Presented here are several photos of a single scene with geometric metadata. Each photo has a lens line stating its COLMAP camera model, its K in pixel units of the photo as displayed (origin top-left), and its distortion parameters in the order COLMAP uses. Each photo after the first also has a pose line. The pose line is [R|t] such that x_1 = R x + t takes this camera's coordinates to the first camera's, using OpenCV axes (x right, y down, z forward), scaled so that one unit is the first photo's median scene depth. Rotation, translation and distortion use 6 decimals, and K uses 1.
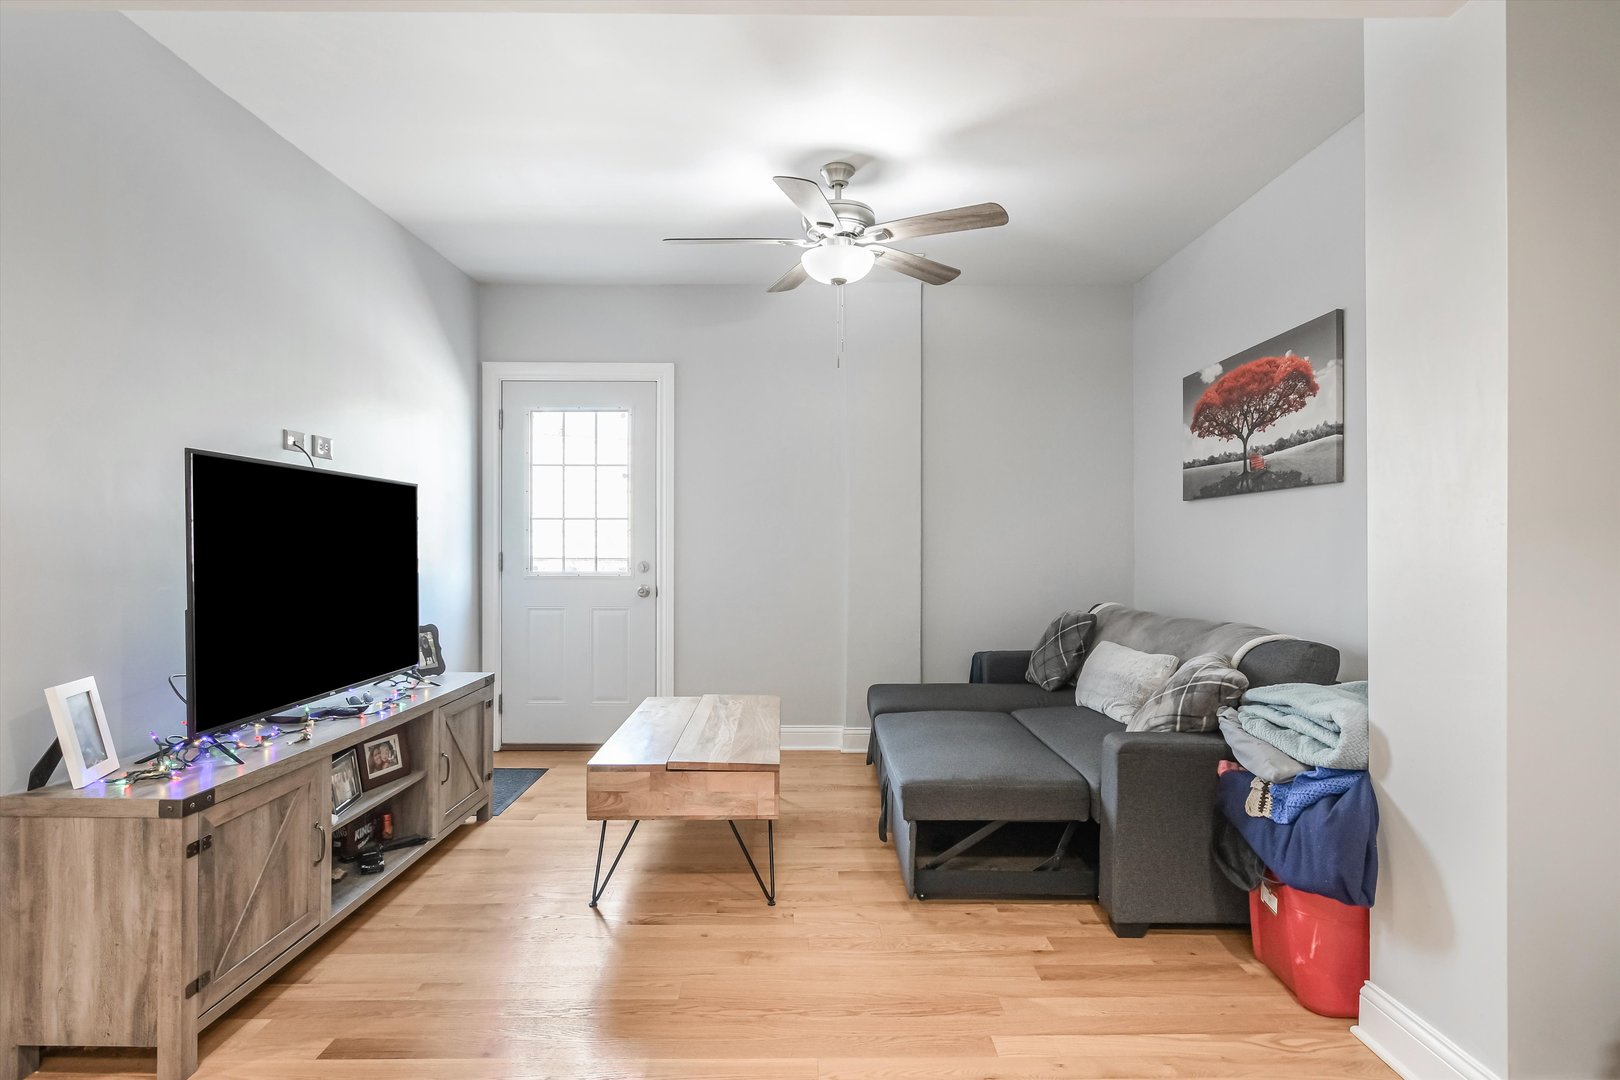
lens RADIAL K [[847.8, 0, 805.9], [0, 847.8, 555.3], [0, 0, 1]] dist [-0.003165, -0.000348]
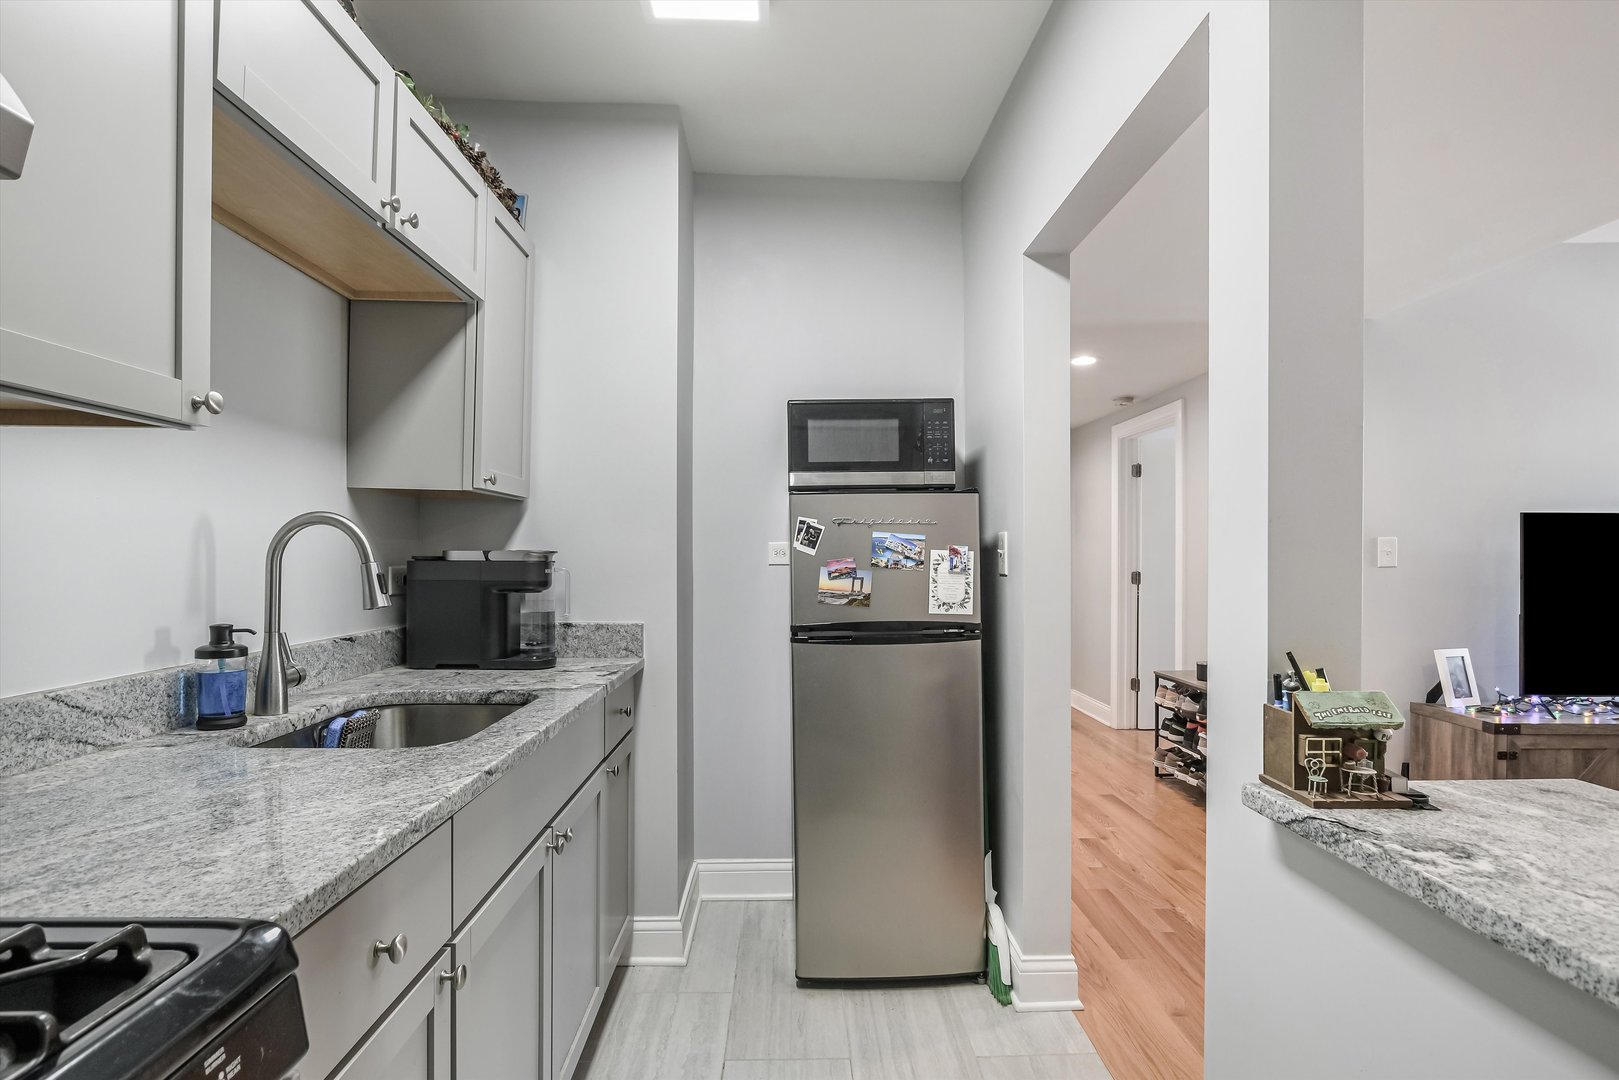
lens RADIAL K [[799.5, 0, 810.8], [0, 799.5, 562.4], [0, 0, 1]] dist [-0.002186, -0.000092]
pose [[0.025410, 0.010434, -0.999623, 0.549979], [-0.013970, 0.999852, 0.010082, -0.022085], [0.999580, 0.013708, 0.025552, -0.280464]]
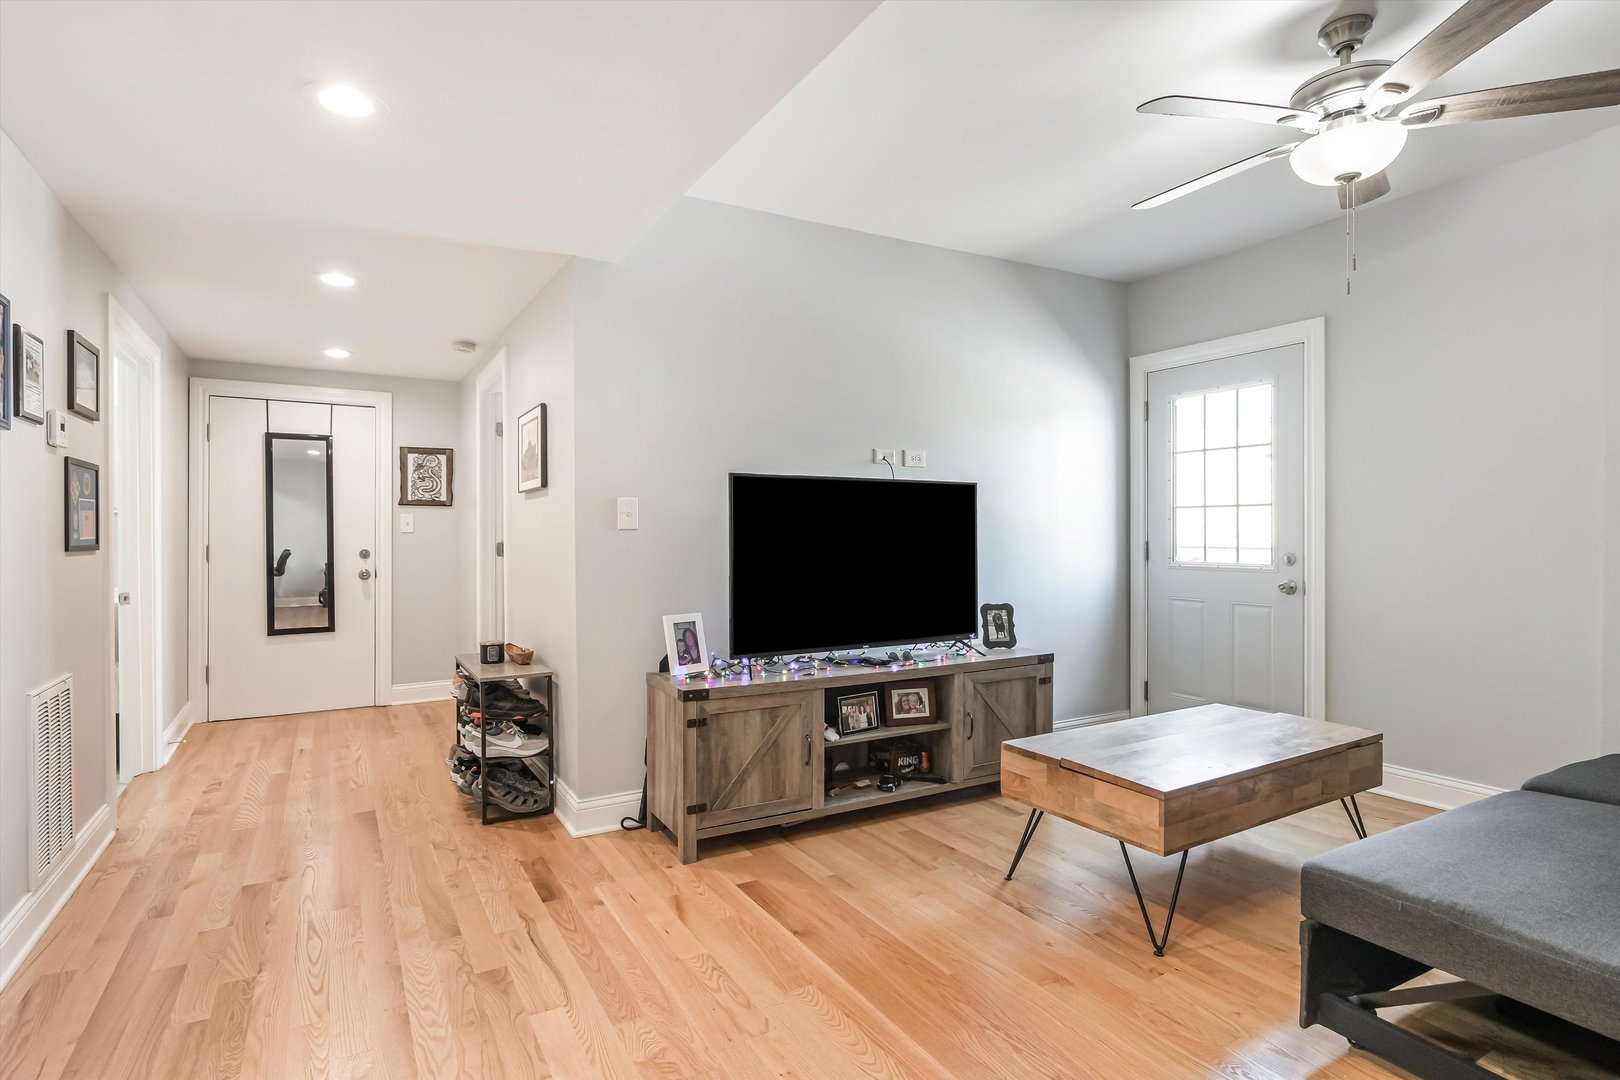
lens RADIAL K [[817.2, 0, 810.0], [0, 817.2, 540.0], [0, 0, 1]] dist [-0.004024, -0.000199]
pose [[0.497281, 0.004947, -0.867576, 0.492273], [-0.009777, 0.999952, 0.000097, -0.002559], [0.867535, 0.008434, 0.497305, 0.280822]]
